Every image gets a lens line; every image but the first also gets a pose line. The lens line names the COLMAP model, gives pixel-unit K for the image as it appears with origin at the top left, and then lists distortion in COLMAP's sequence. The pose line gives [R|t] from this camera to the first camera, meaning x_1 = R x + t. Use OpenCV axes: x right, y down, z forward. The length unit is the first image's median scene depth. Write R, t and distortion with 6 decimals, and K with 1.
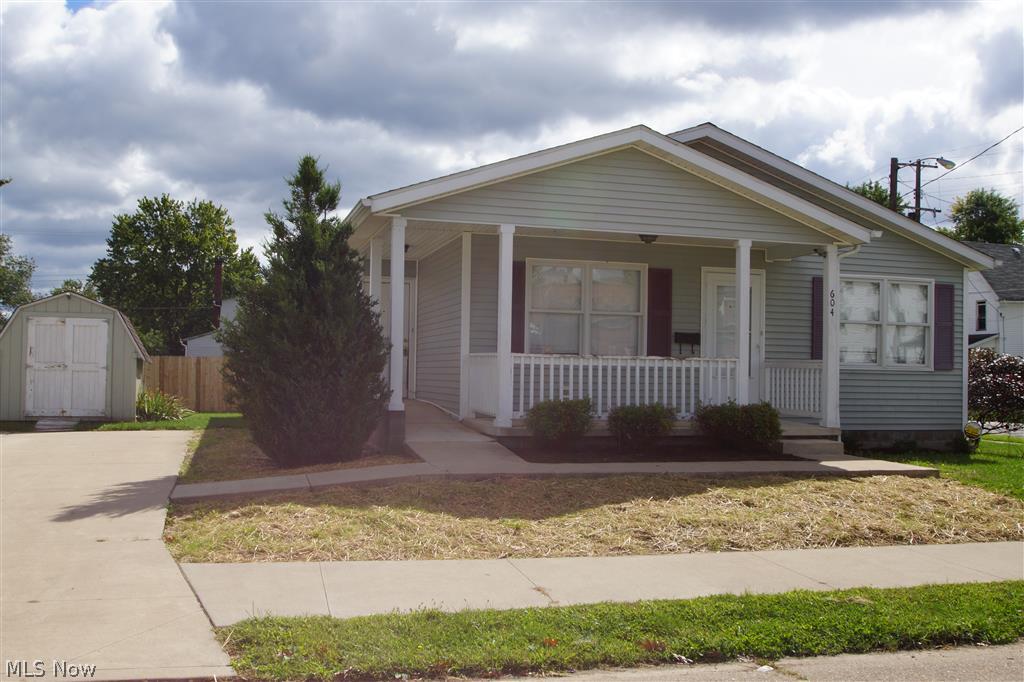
lens RADIAL K [[1042.6, 0, 515.3], [0, 1042.6, 341.0], [0, 0, 1]] dist [-0.052345, 0.000000]
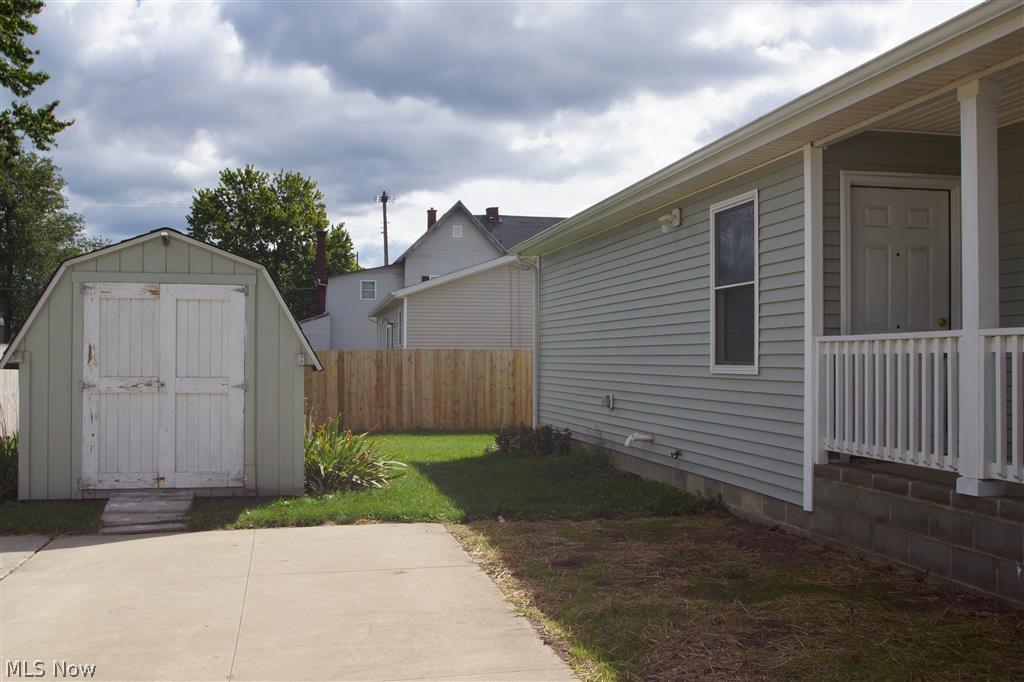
lens RADIAL K [[1042.6, 0, 509.5], [0, 1042.6, 342.1], [0, 0, 1]] dist [-0.052345, 0.000000]
pose [[0.997461, -0.012729, -0.070063, -0.050440], [0.013992, 0.999748, 0.017577, -0.000338], [0.069821, -0.018512, 0.997388, 0.111427]]
